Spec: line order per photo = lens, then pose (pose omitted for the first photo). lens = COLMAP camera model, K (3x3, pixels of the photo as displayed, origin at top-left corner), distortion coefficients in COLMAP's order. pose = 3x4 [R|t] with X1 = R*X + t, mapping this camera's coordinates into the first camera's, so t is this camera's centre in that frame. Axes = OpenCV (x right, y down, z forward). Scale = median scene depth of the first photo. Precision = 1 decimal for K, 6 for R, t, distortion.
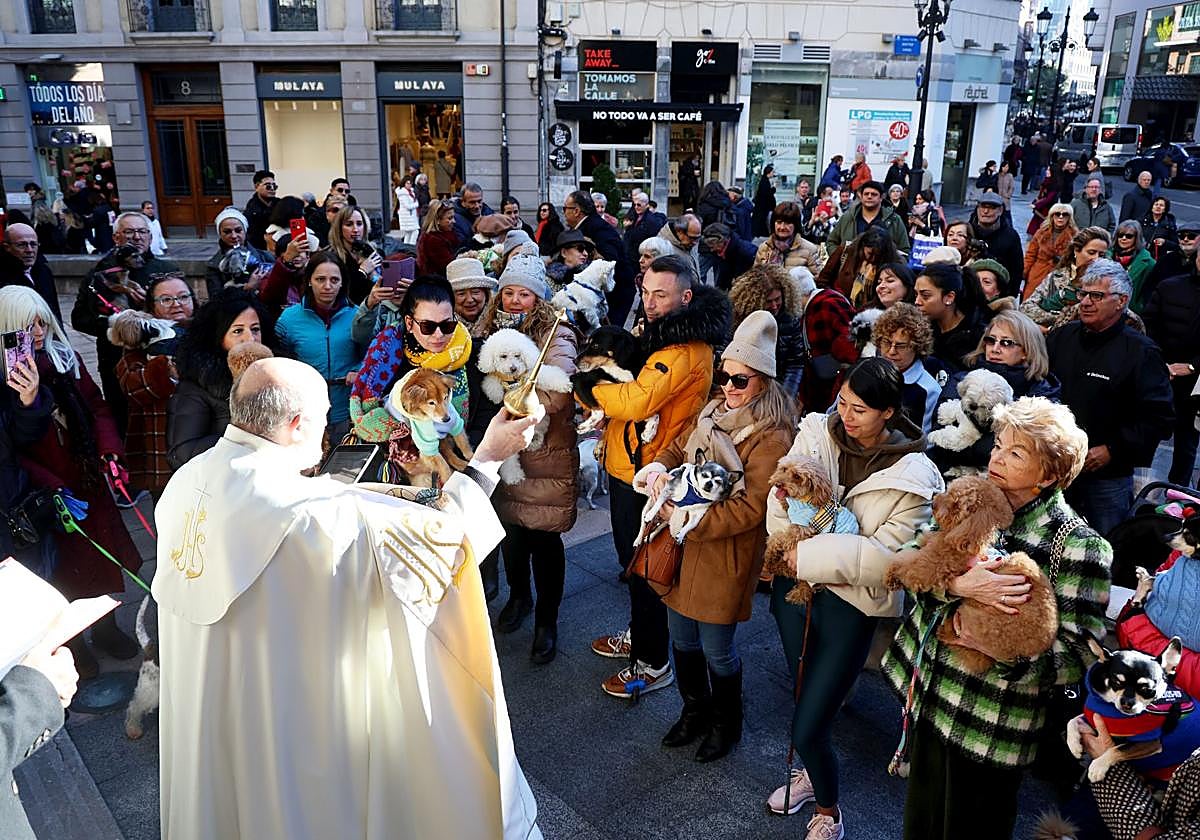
lens RADIAL K [[952.1, 0, 591.4], [0, 952.1, 395.9], [0, 0, 1]] dist [-0.093825, 0.070938]
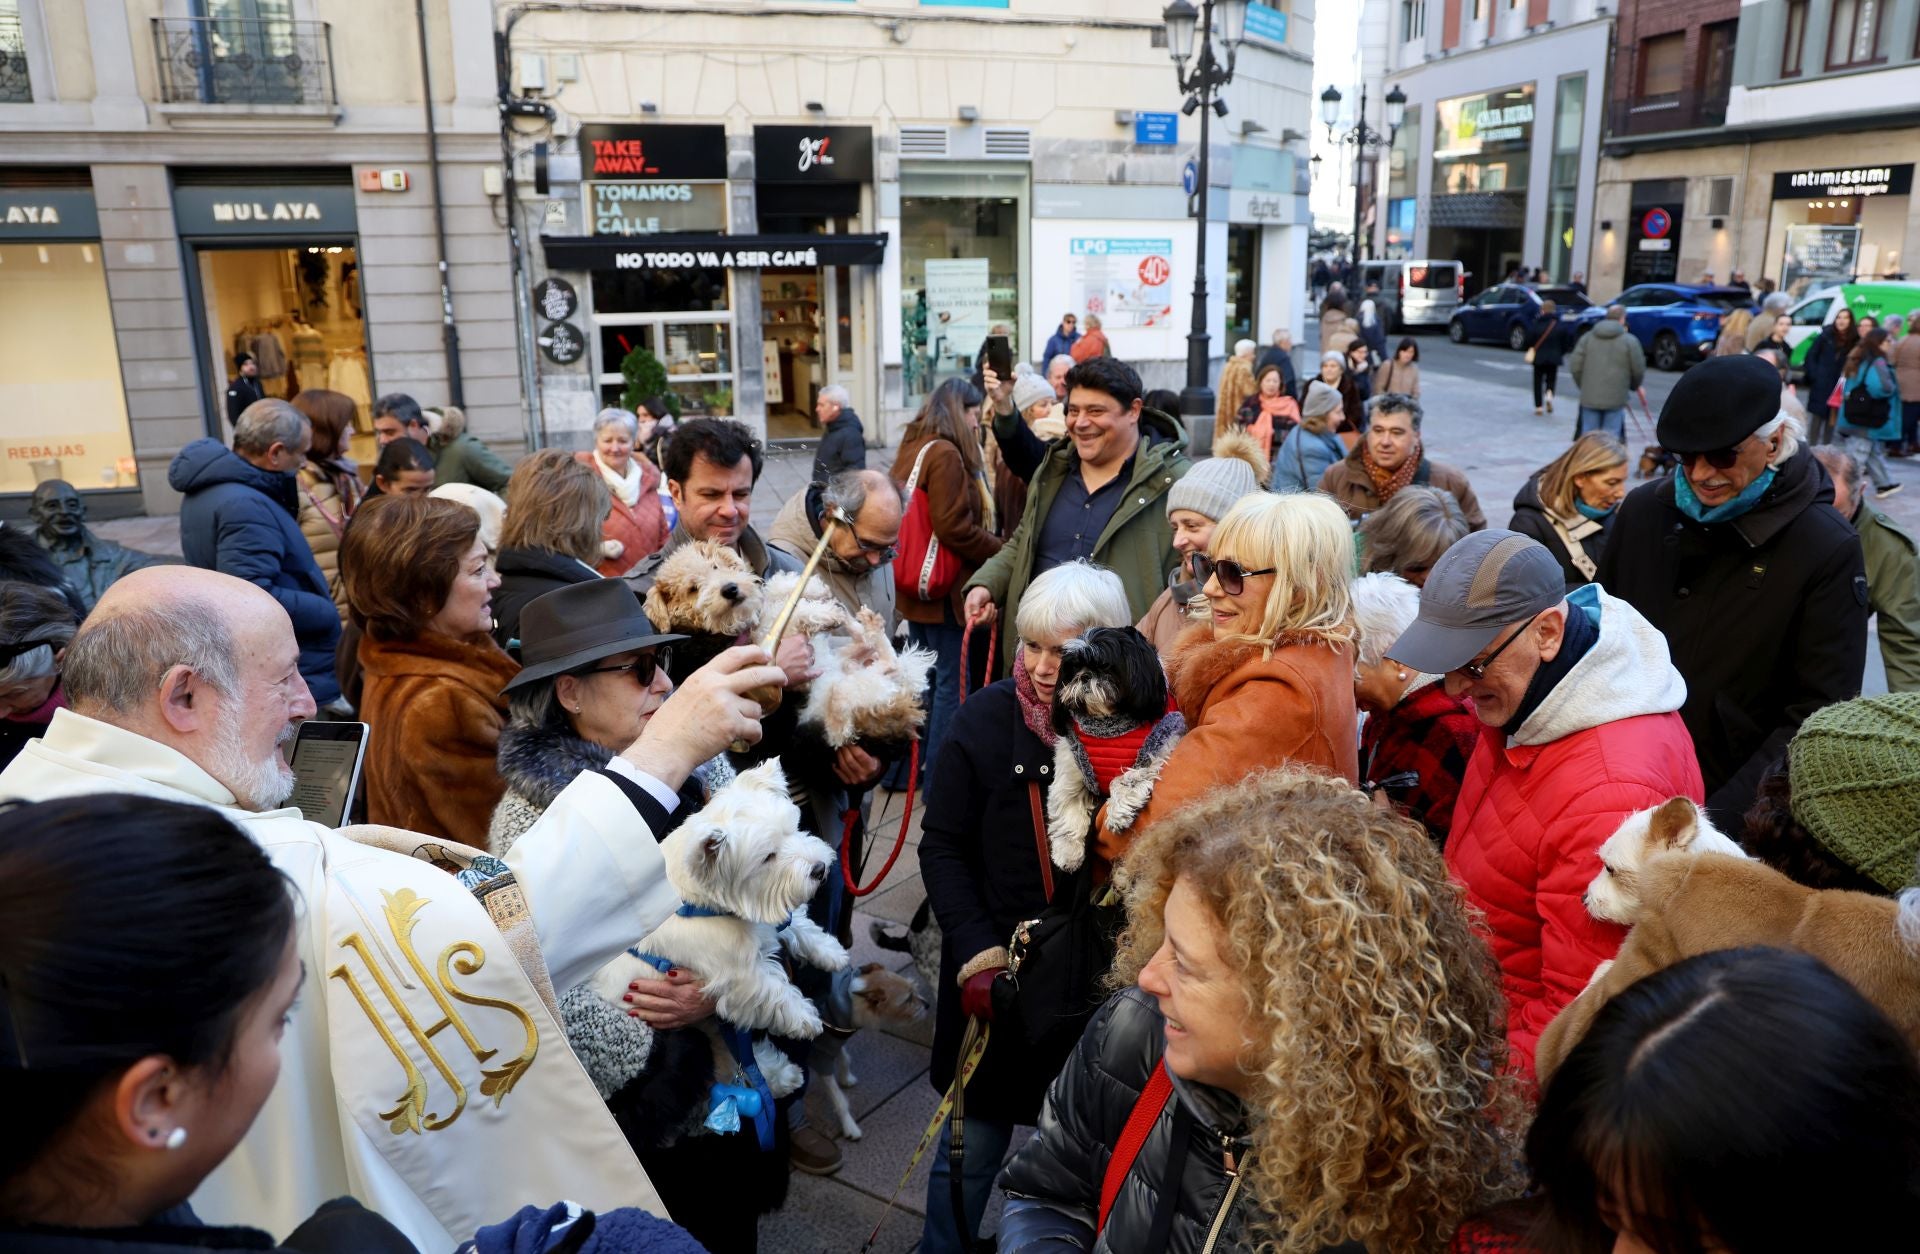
lens RADIAL K [[1399.9, 0, 1010.1], [0, 1399.9, 610.0], [0, 0, 1]] dist [-0.090460, 0.069003]
pose [[0.964525, -0.081105, 0.251224, 0.004065], [0.094937, 0.994536, -0.043417, -0.042443], [-0.246330, 0.065727, 0.966955, 0.191609]]
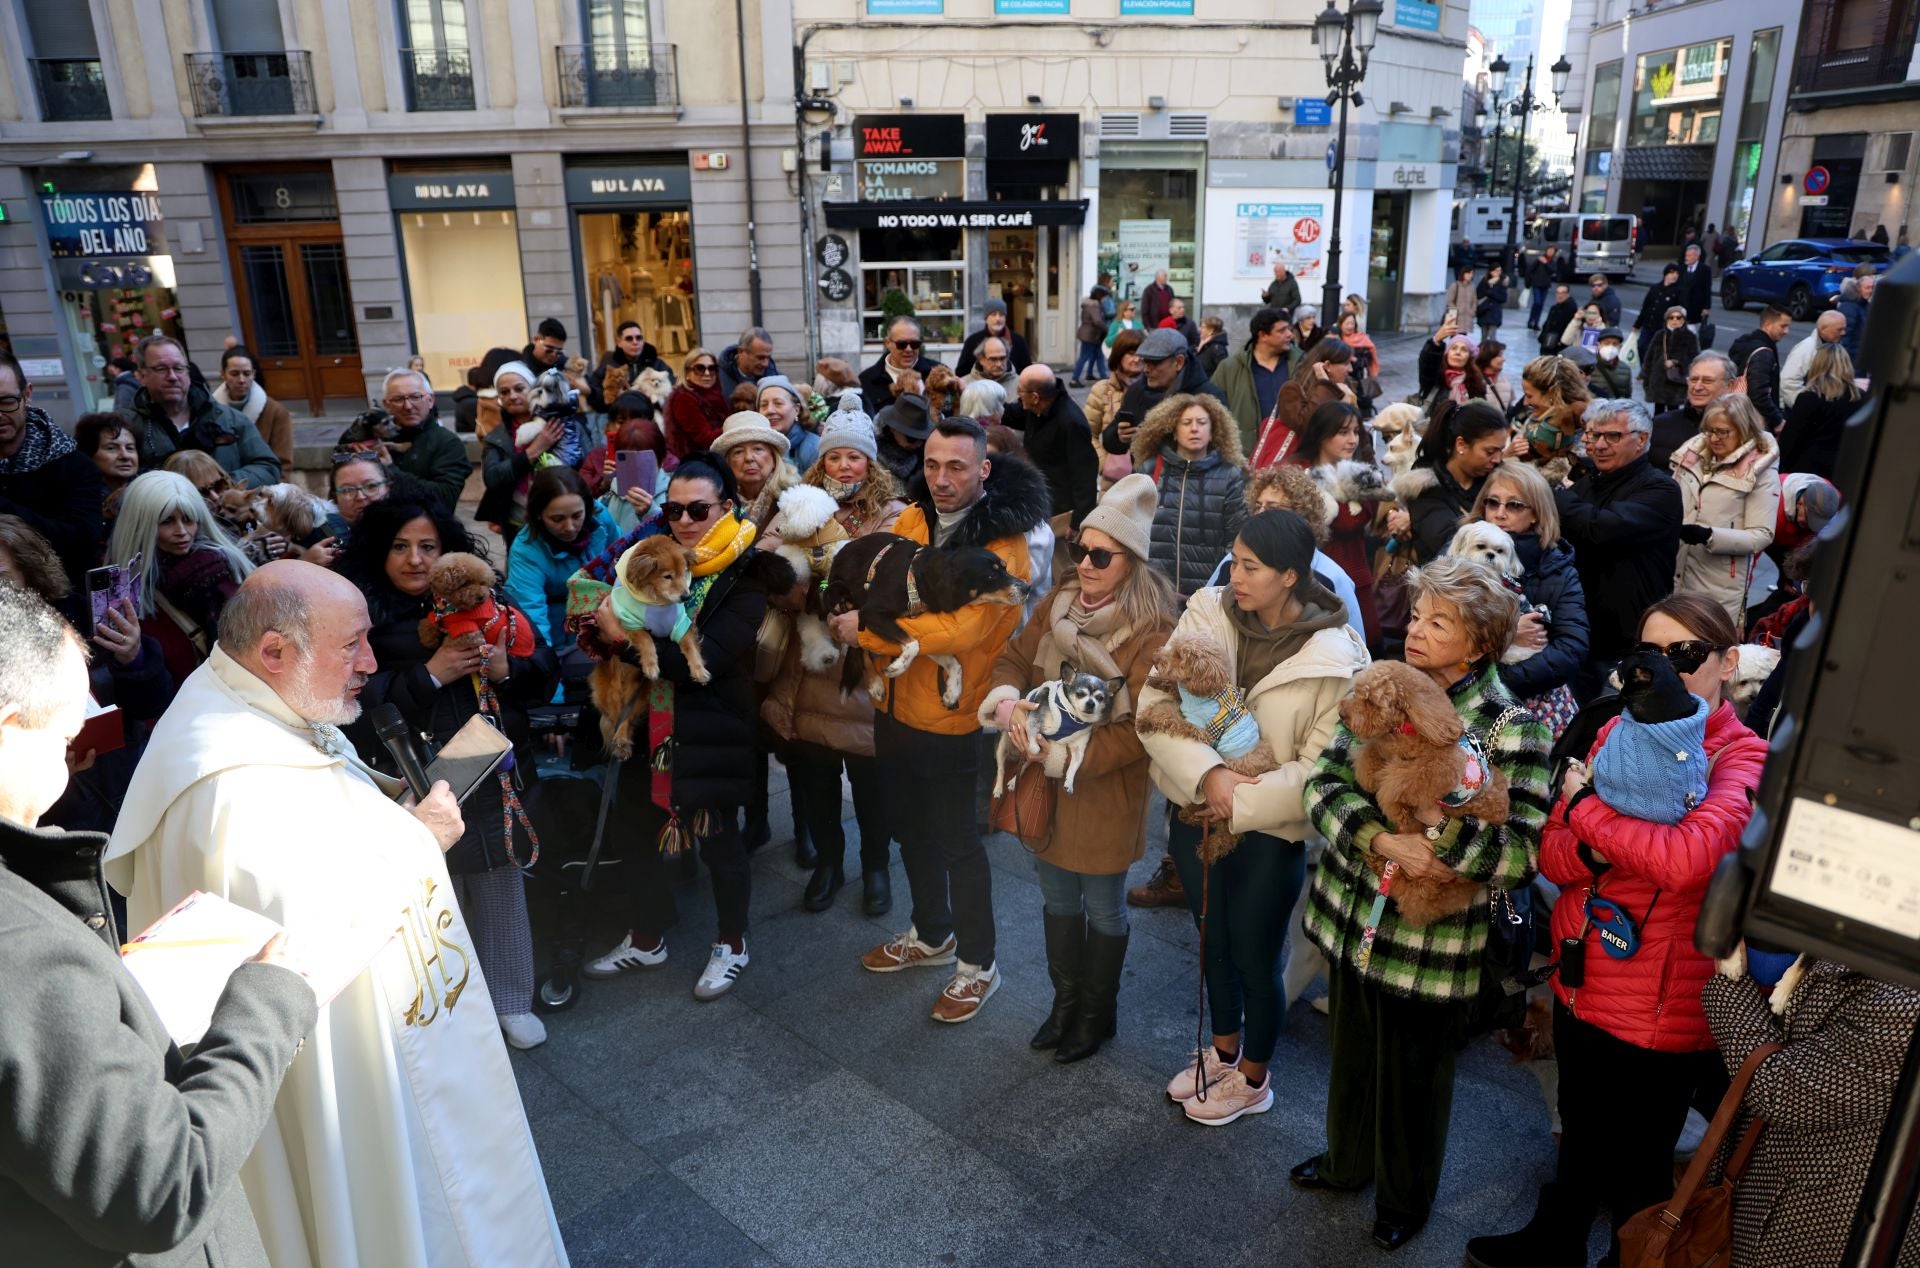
lens RADIAL K [[1370.8, 0, 984.9], [0, 1370.8, 646.9], [0, 0, 1]] dist [-0.094412, 0.070258]
pose [[0.996466, -0.046549, 0.069924, -0.004772], [0.045408, 0.998809, 0.017826, 0.005673], [-0.070671, -0.014588, 0.997393, -0.022087]]
